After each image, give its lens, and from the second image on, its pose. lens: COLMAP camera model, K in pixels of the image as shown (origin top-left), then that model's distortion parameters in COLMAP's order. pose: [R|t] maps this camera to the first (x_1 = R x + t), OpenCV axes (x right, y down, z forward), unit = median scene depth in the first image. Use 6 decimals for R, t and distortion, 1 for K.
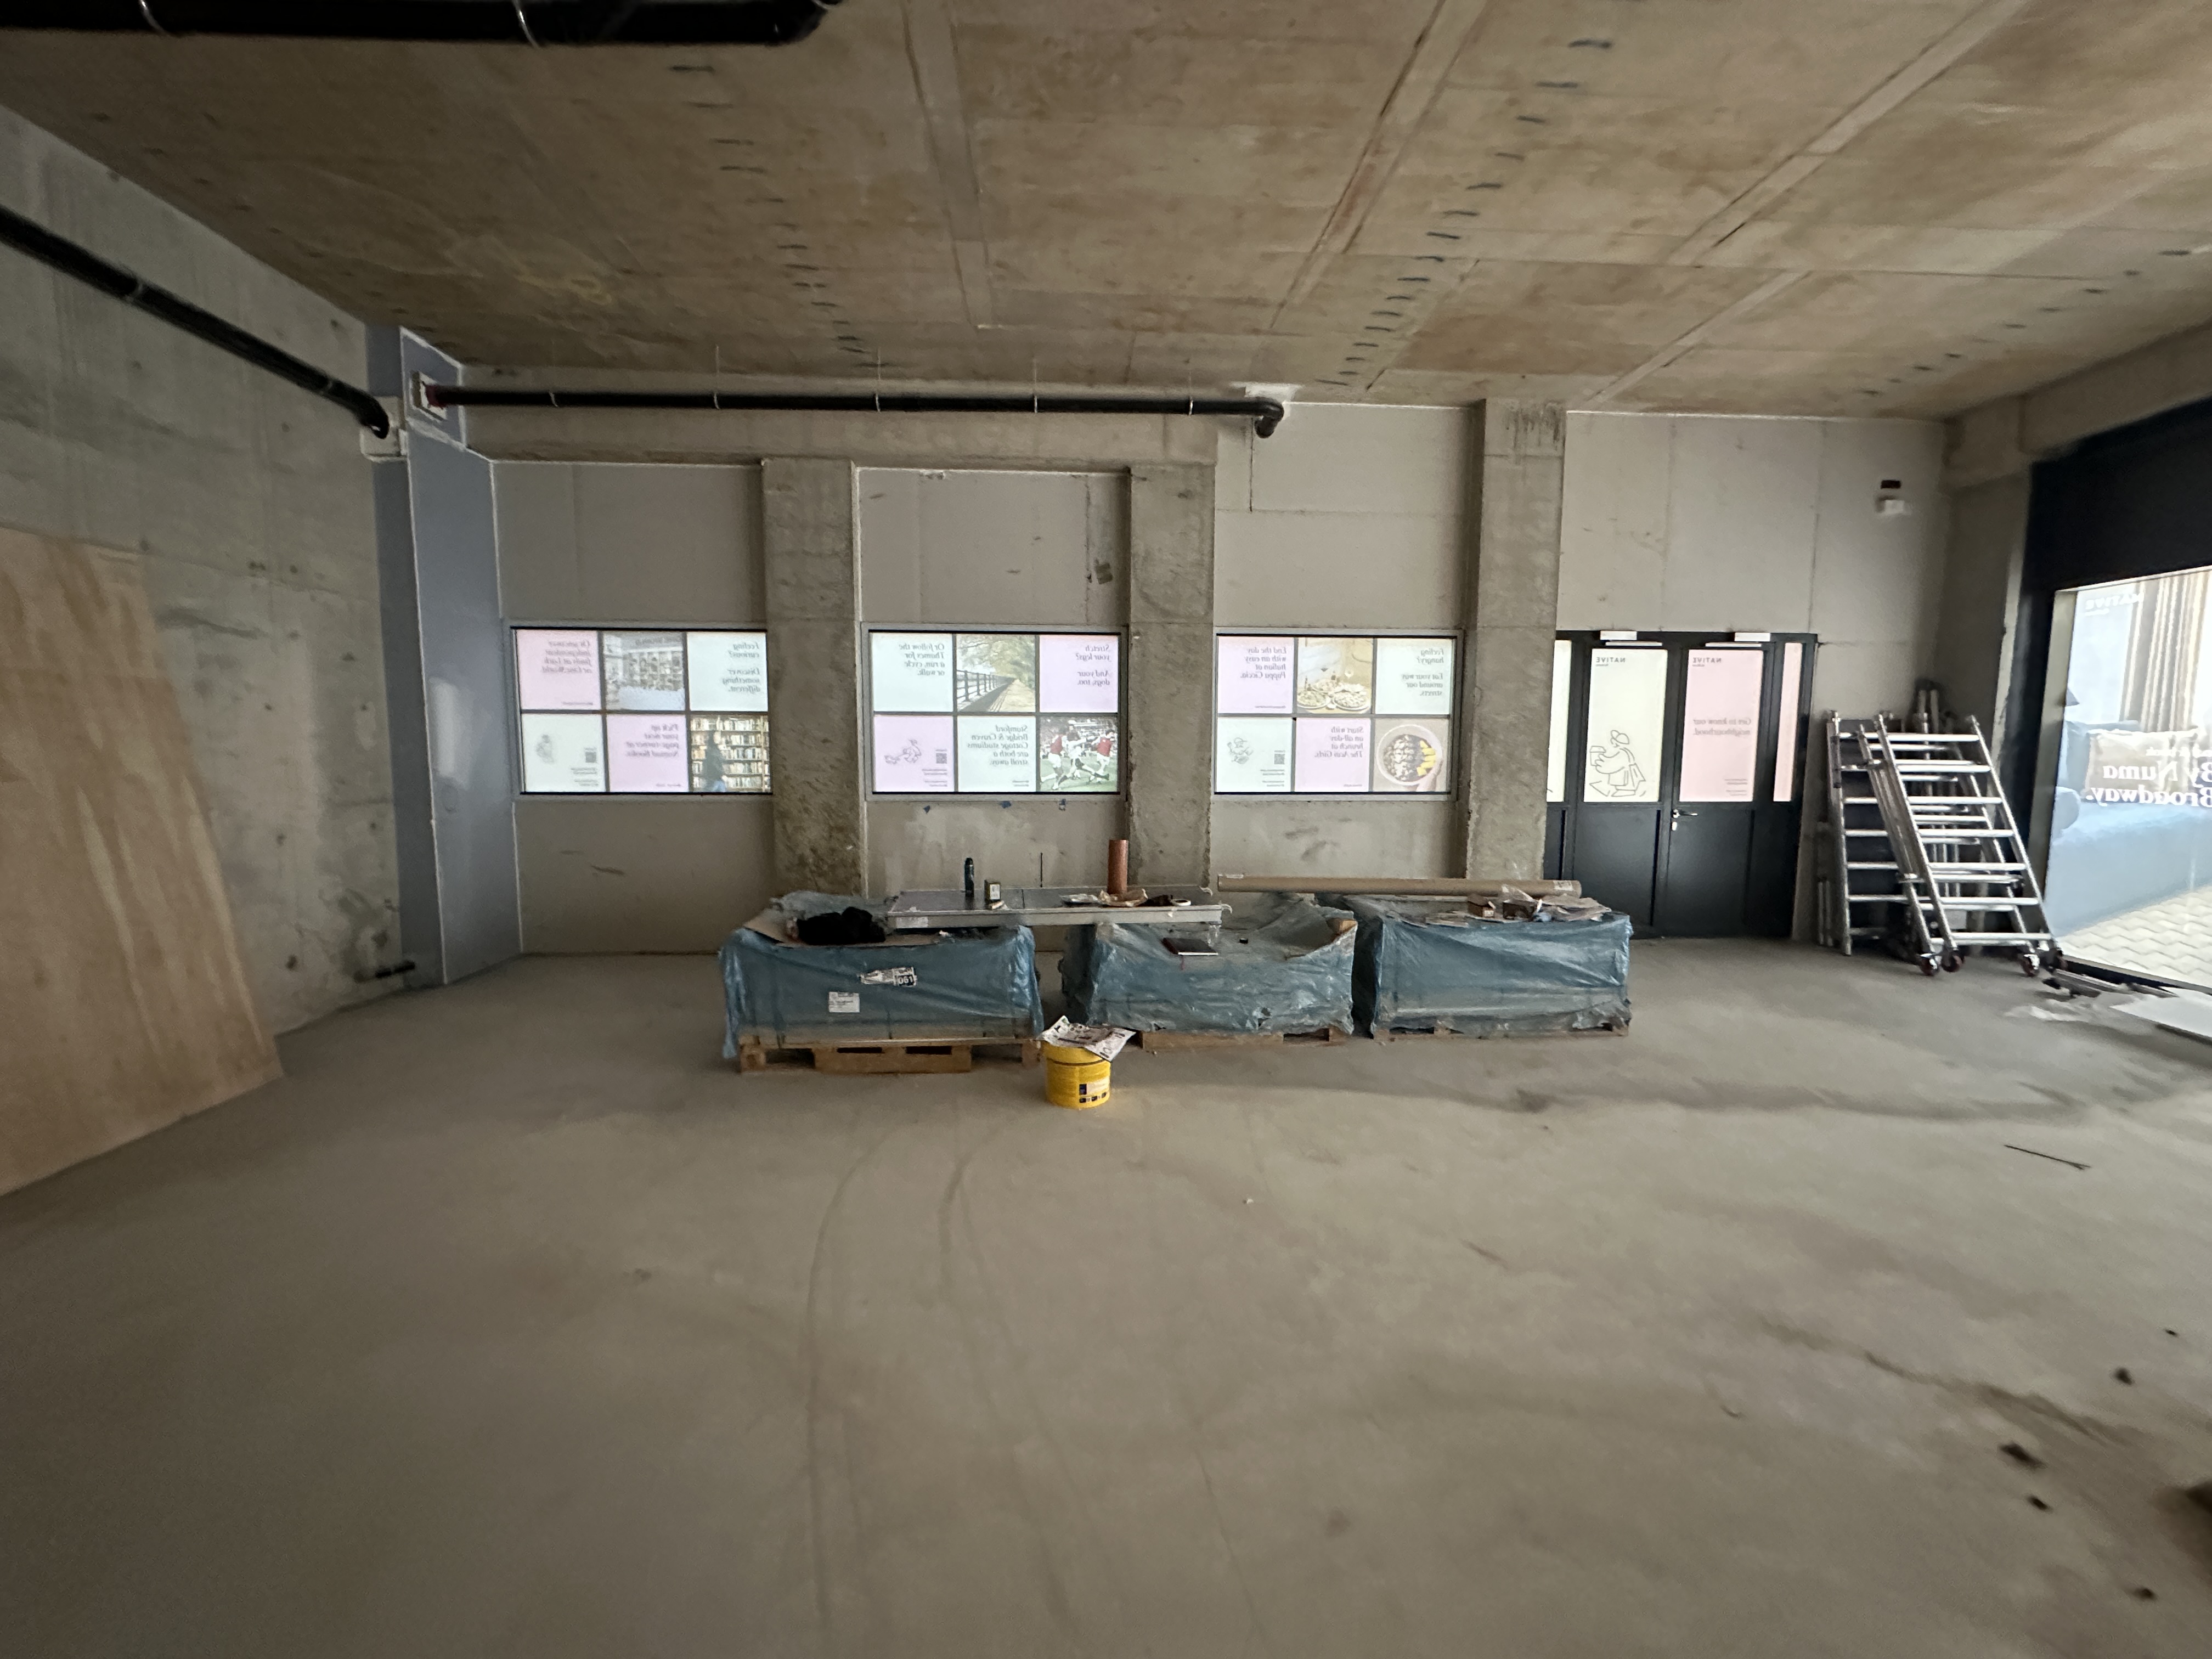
lens RADIAL K [[883.3, 0, 1106.9], [0, 883.3, 829.9], [0, 0, 1]] dist [-0.005834, 0.000847]
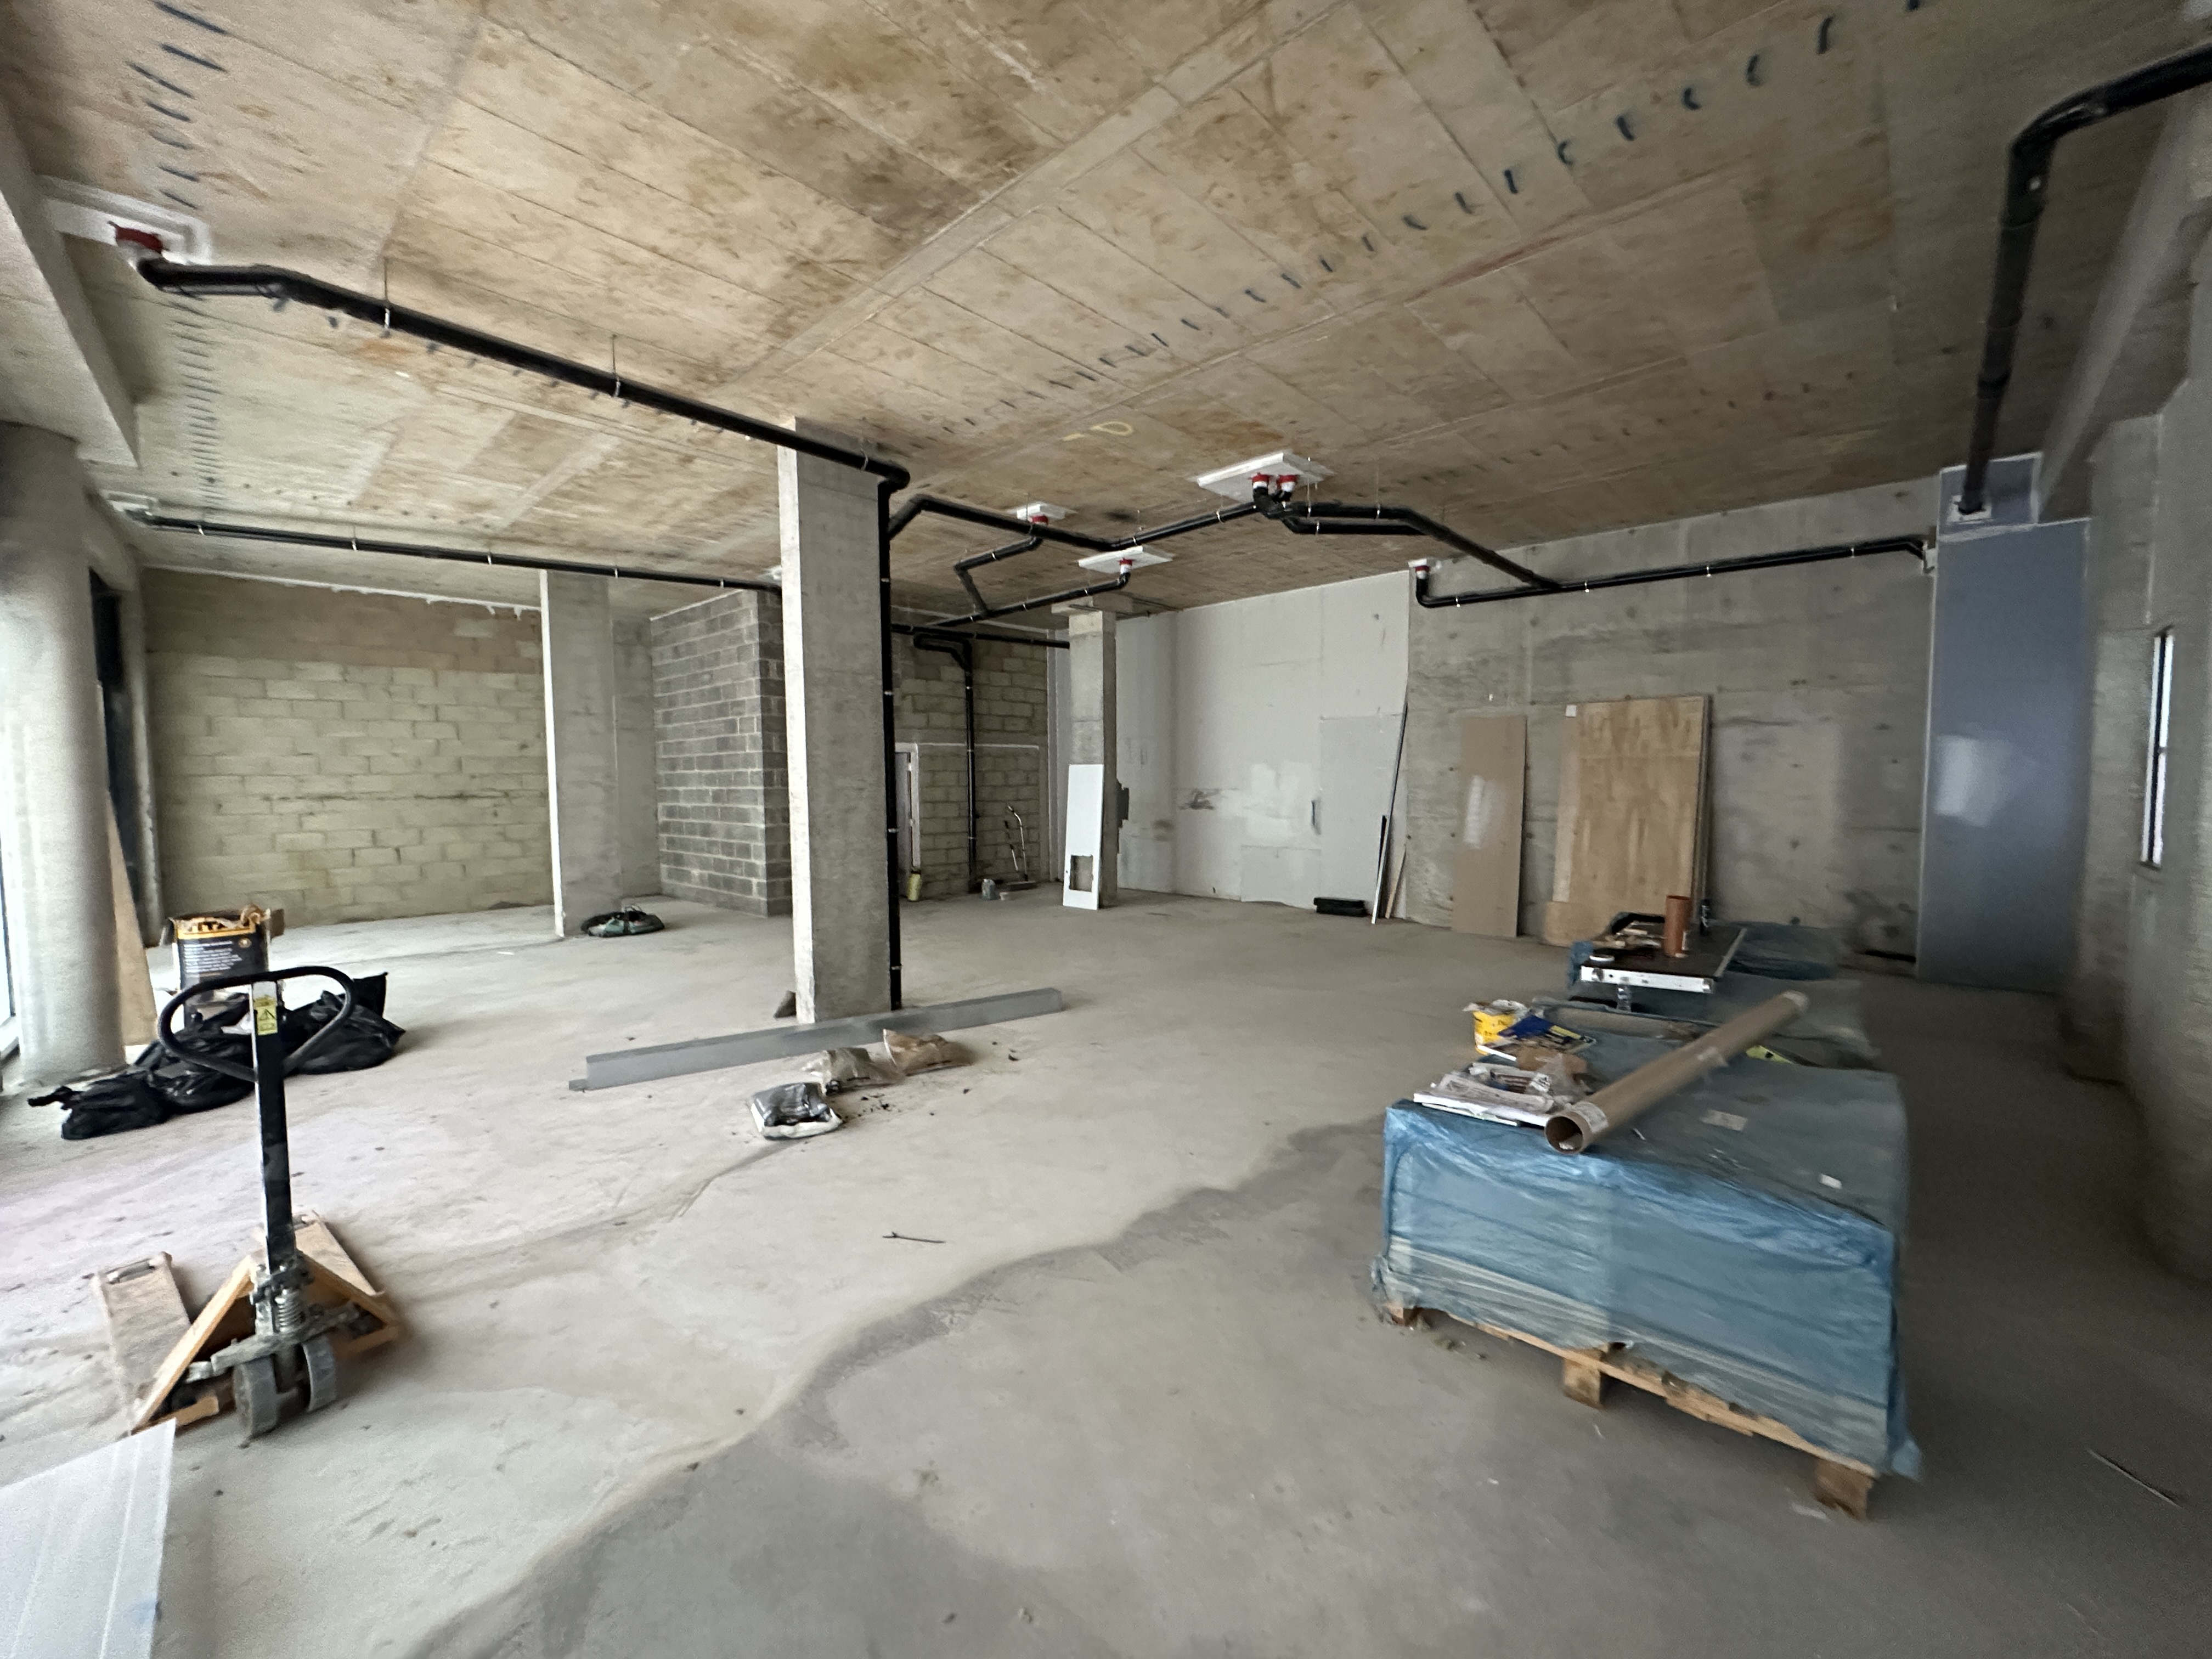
lens RADIAL K [[883.3, 0, 1106.9], [0, 883.3, 829.9], [0, 0, 1]] dist [-0.005834, 0.000847]
pose [[-0.721670, 0.042918, -0.690905, 0.845454], [-0.063778, 0.989709, 0.128098, -0.109156], [0.689292, 0.136509, -0.711506, 0.956266]]
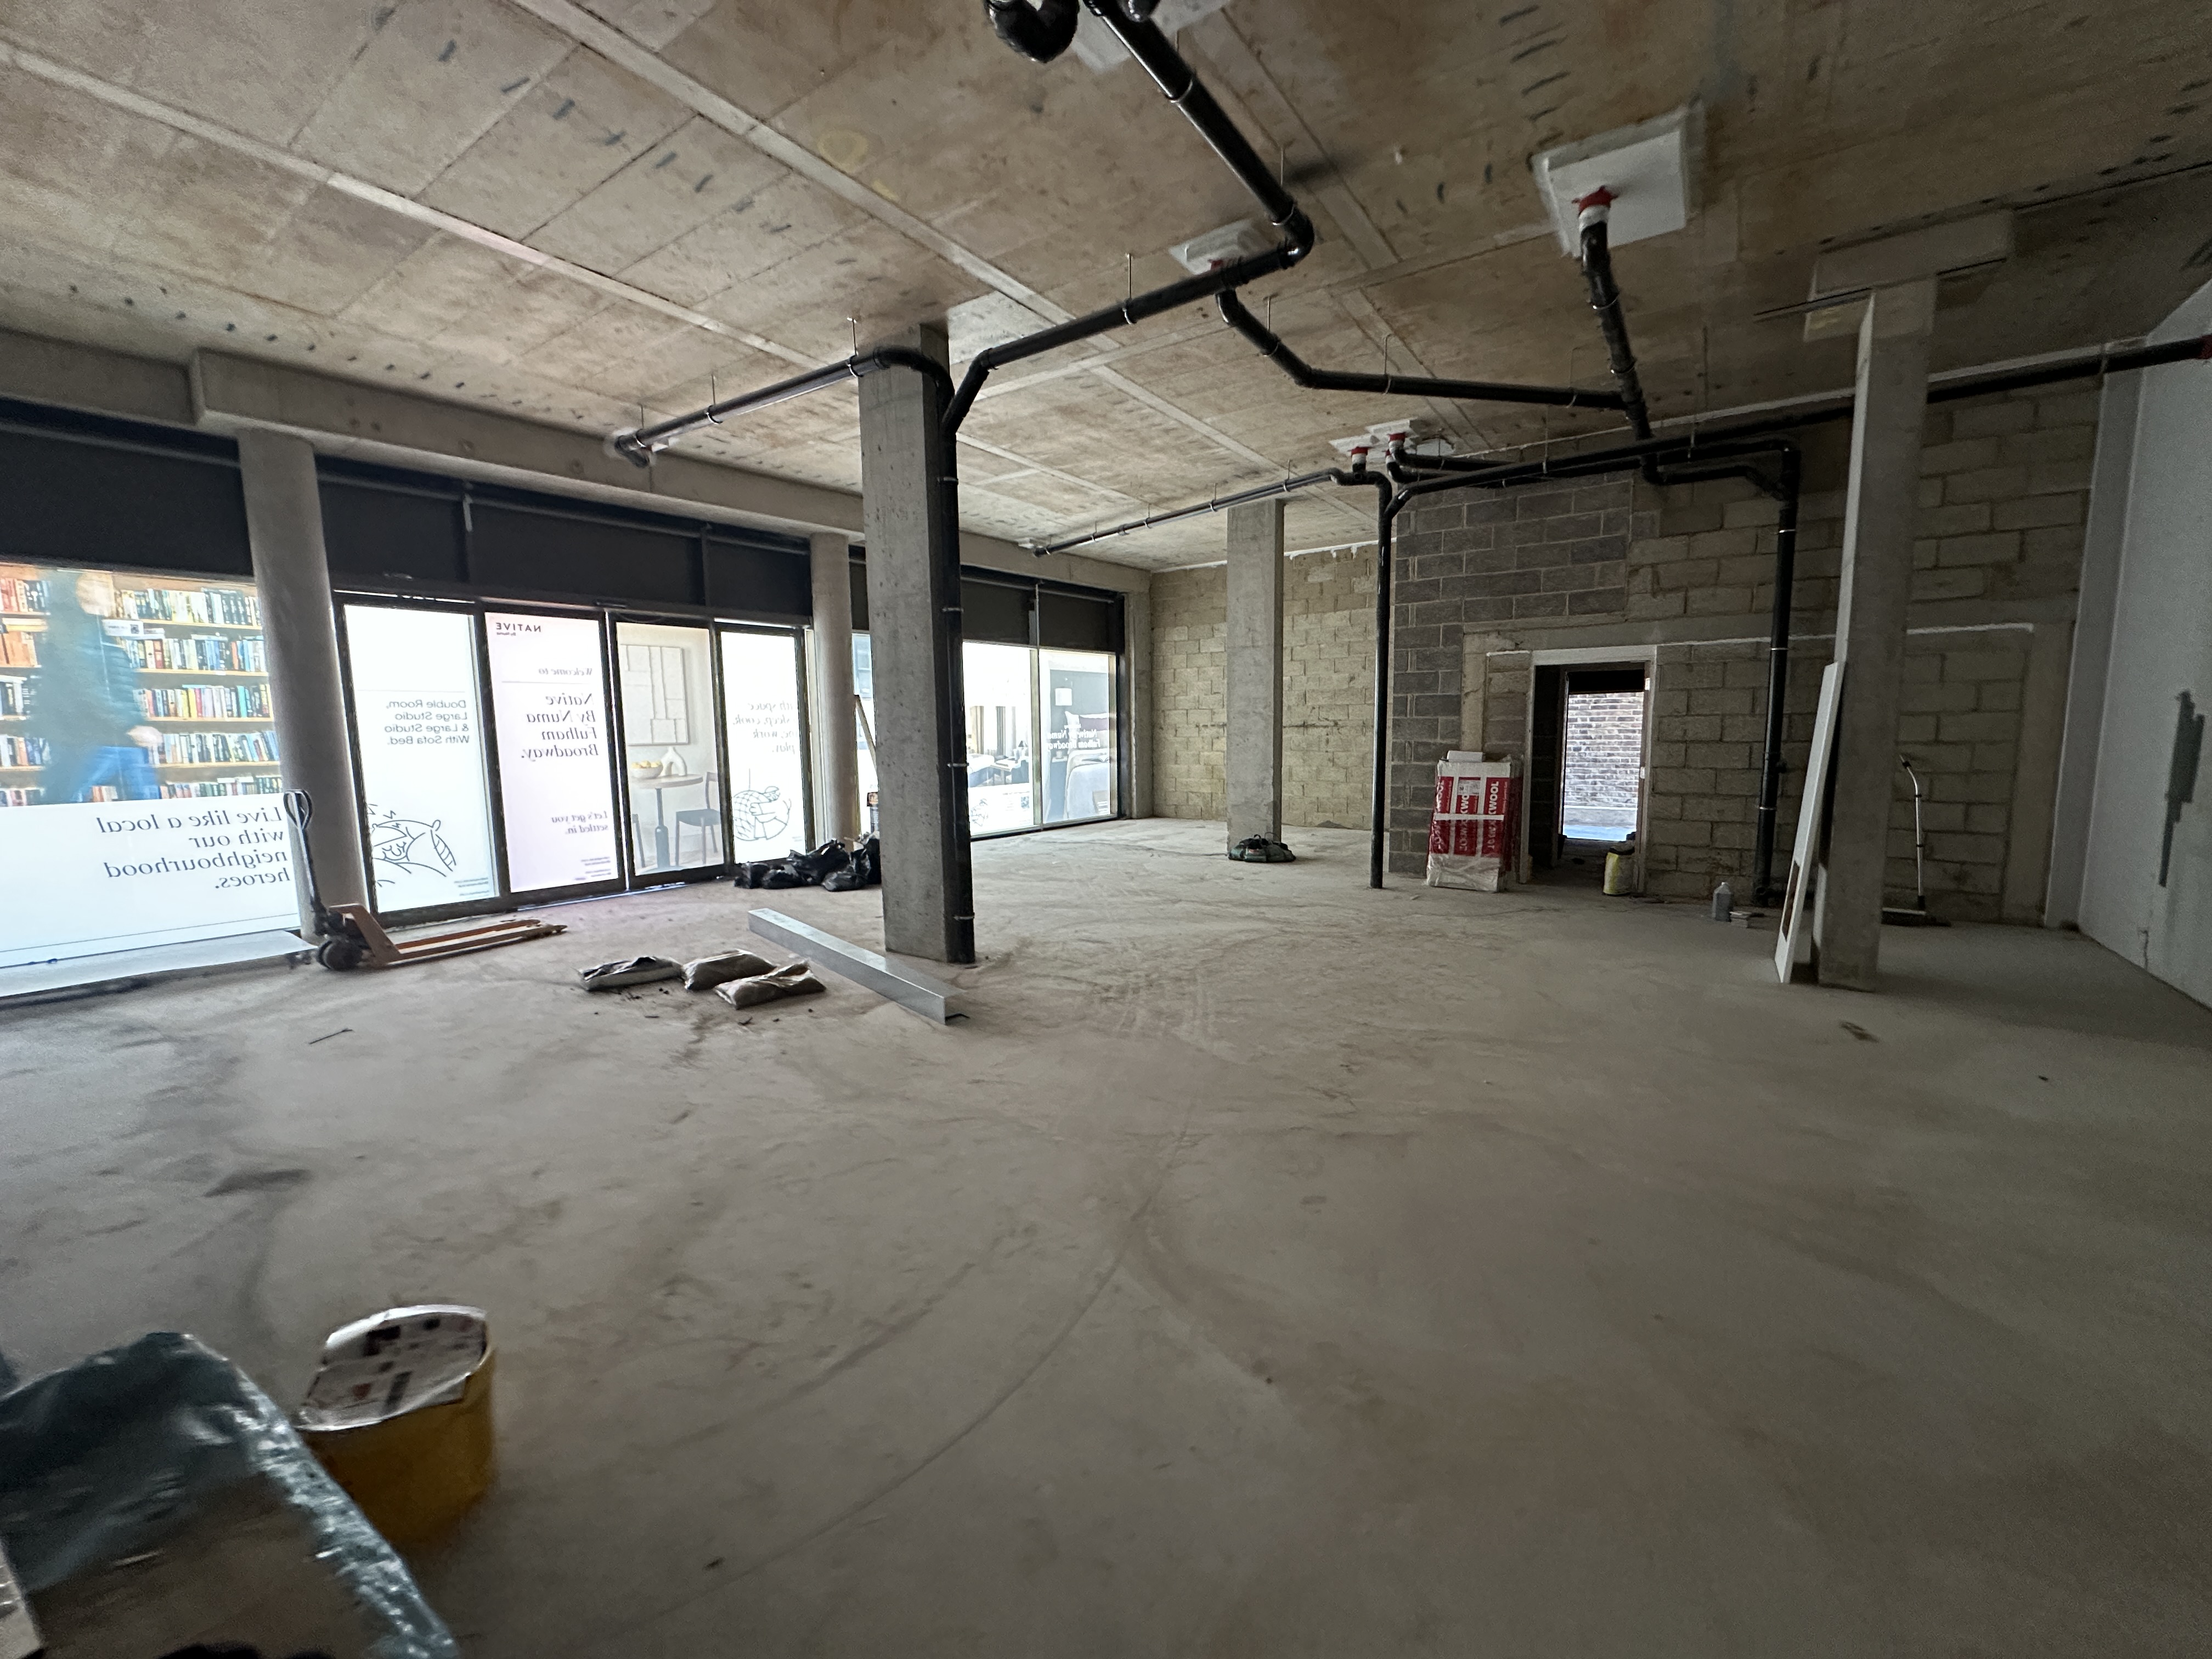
lens RADIAL K [[883.3, 0, 1106.9], [0, 883.3, 829.9], [0, 0, 1]] dist [-0.005834, 0.000847]
pose [[-0.793796, -0.065002, 0.604700, -0.366555], [0.070866, 0.977614, 0.198115, -0.065871], [-0.604041, 0.200115, -0.771420, 0.682008]]
